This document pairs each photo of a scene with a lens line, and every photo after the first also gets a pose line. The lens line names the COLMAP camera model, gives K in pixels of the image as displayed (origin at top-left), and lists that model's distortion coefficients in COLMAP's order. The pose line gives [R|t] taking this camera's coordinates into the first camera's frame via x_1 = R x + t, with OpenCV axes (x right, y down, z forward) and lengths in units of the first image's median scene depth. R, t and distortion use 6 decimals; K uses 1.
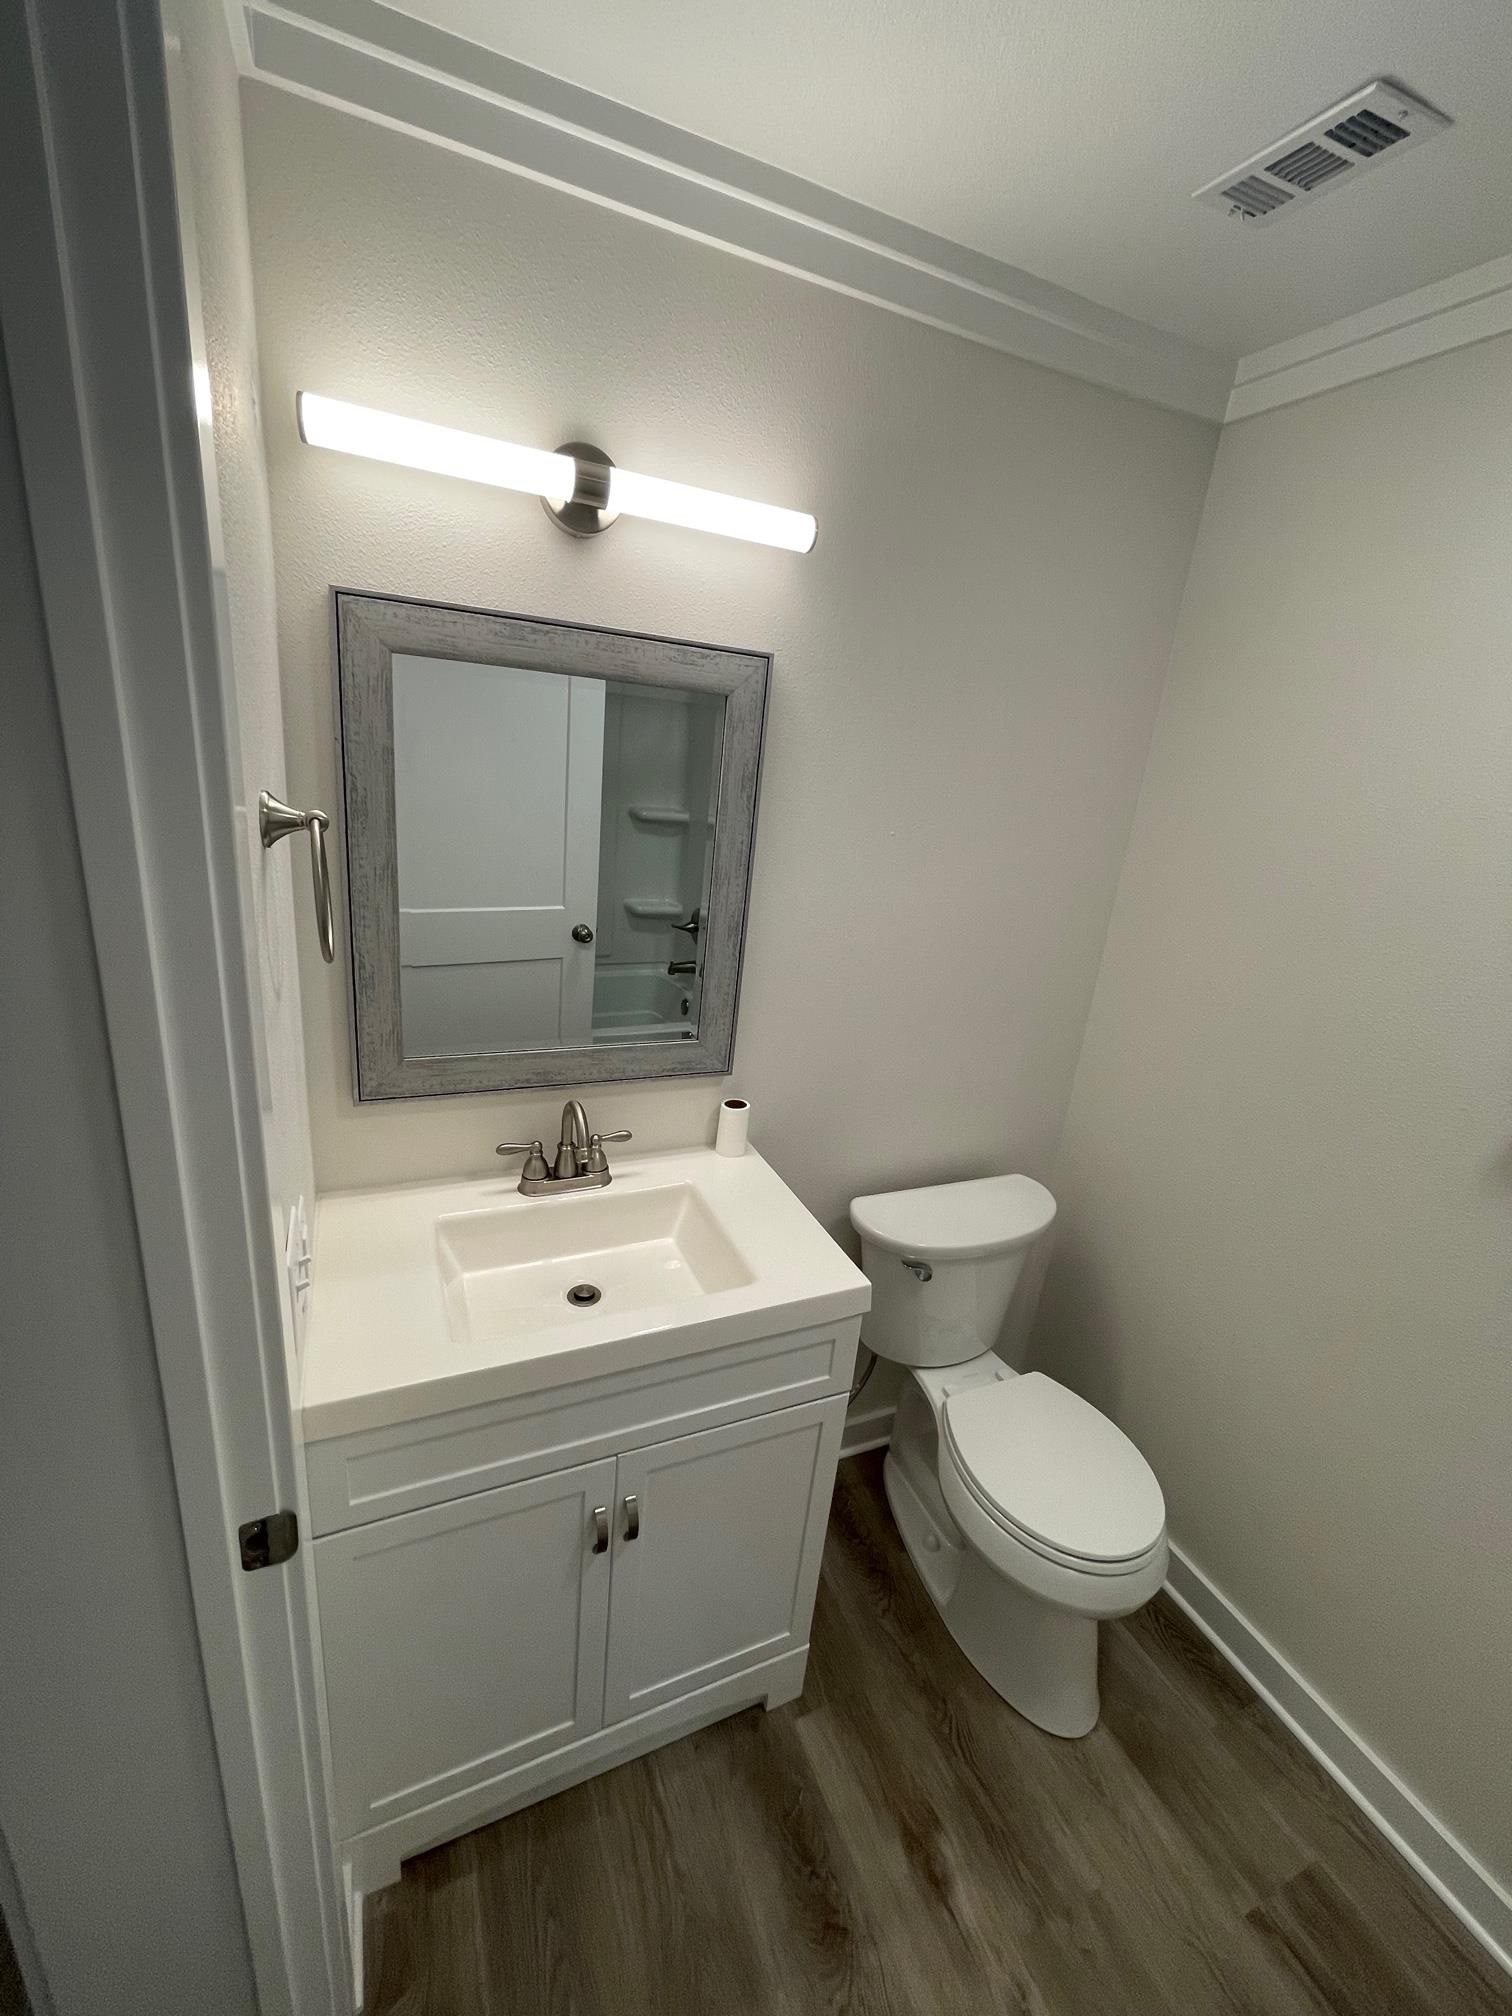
lens RADIAL K [[819.2, 0, 755.9], [0, 819.2, 1006.5], [0, 0, 1]] dist [0.000797, 0.000260]
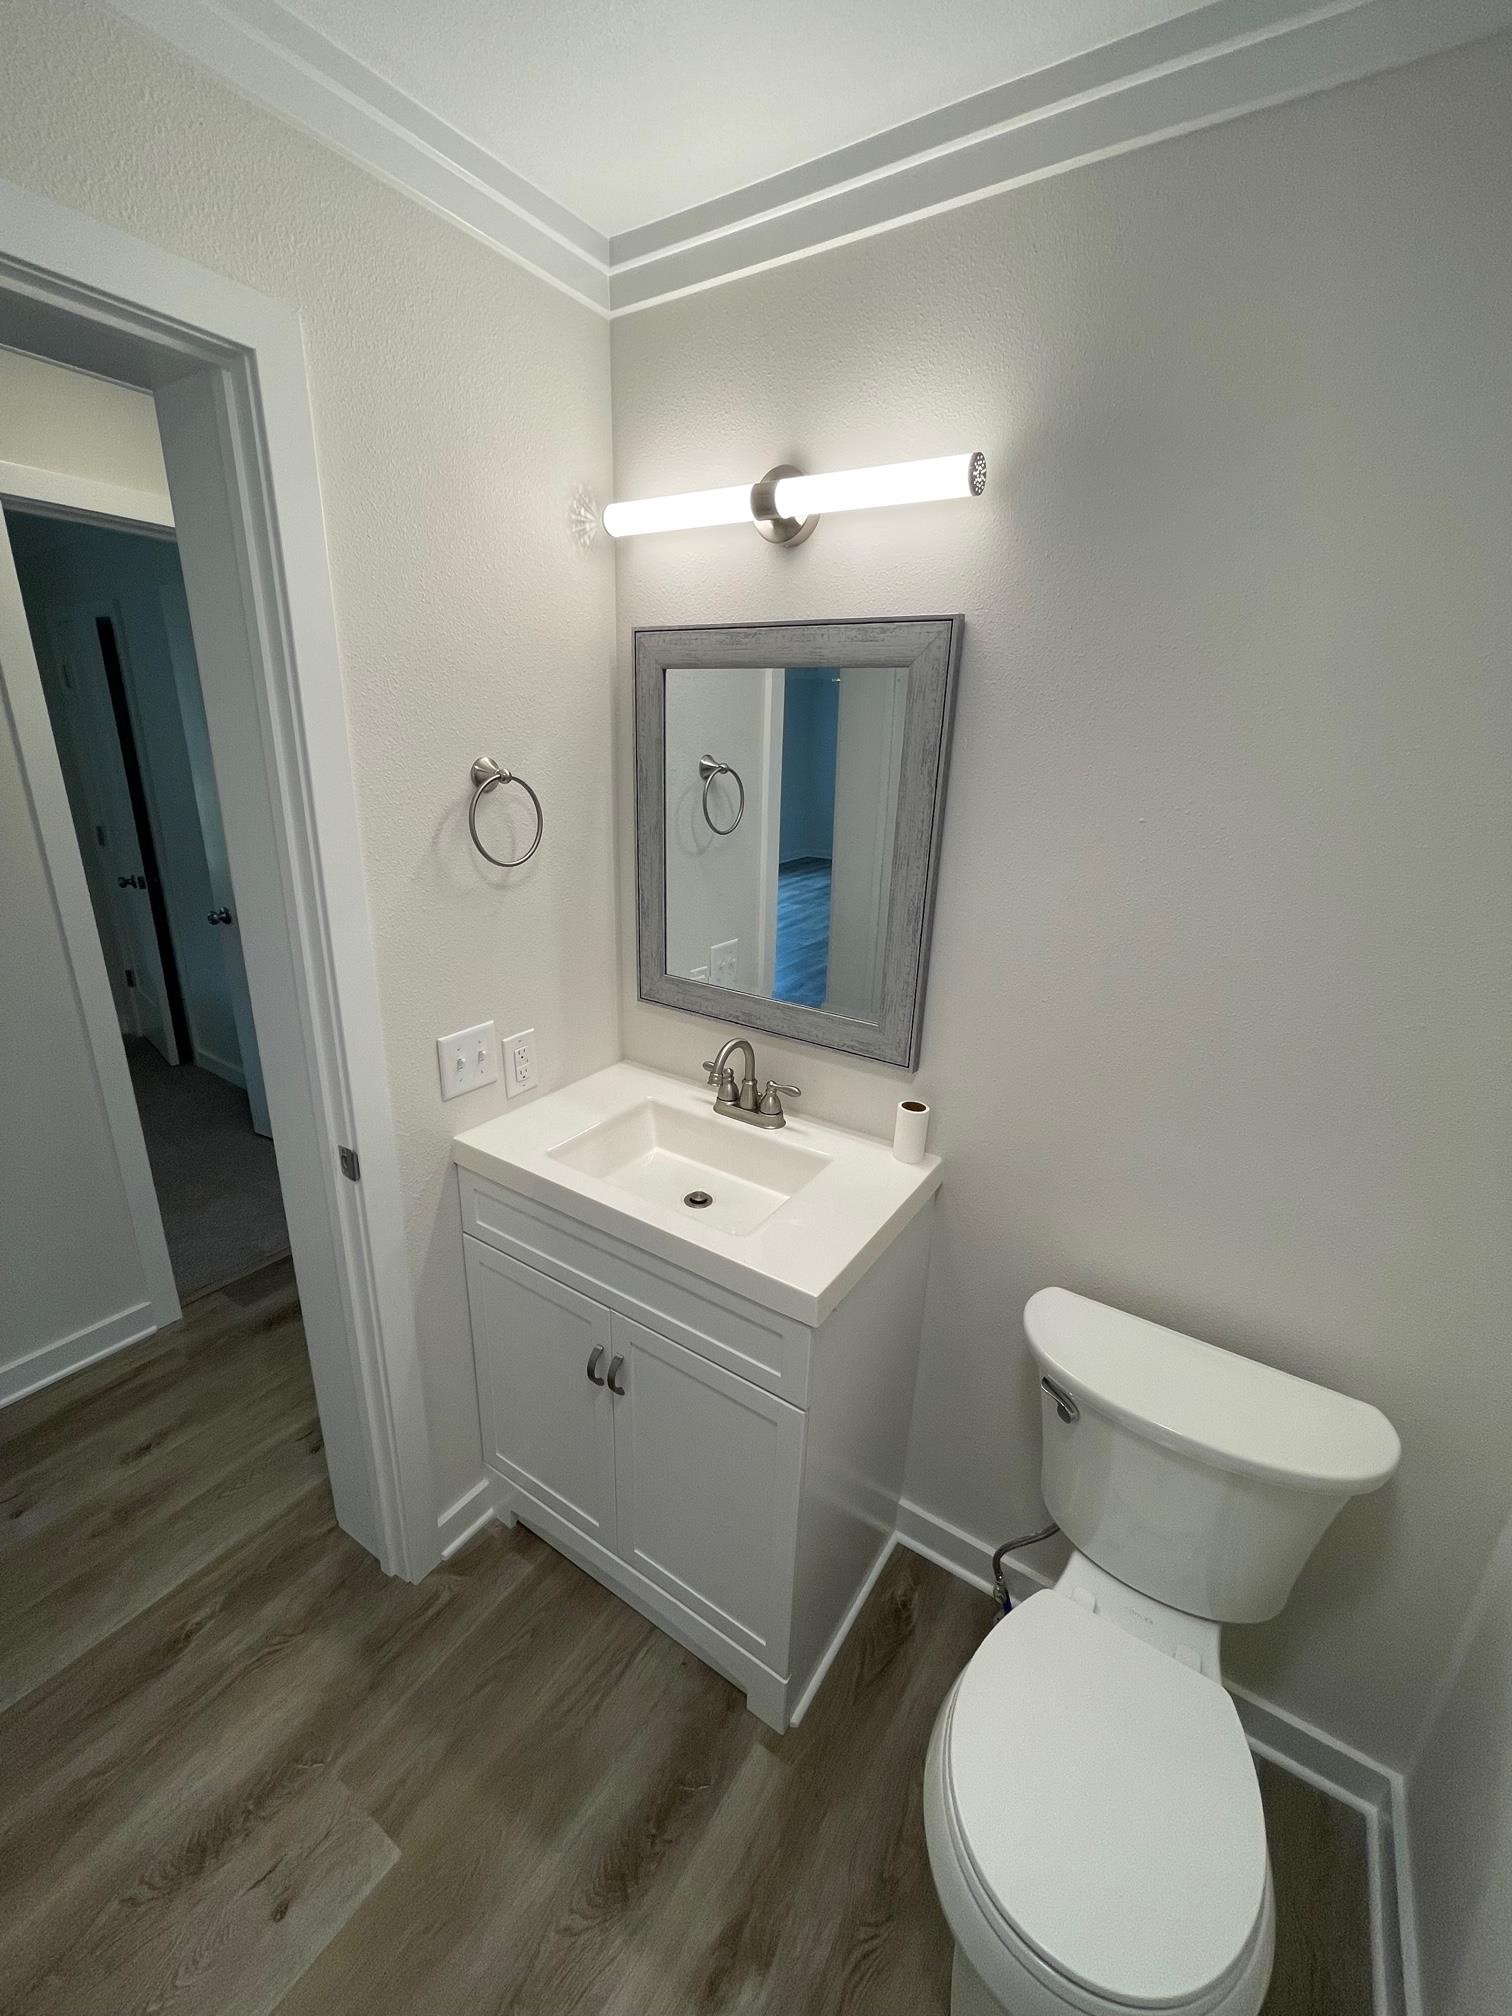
lens RADIAL K [[819.2, 0, 757.4], [0, 819.2, 1003.6], [0, 0, 1]] dist [0.000797, 0.000260]
pose [[0.536076, 0.194265, -0.821513, 0.736247], [-0.242630, 0.967556, 0.070473, -0.019145], [0.808550, 0.161545, 0.565818, 0.367298]]
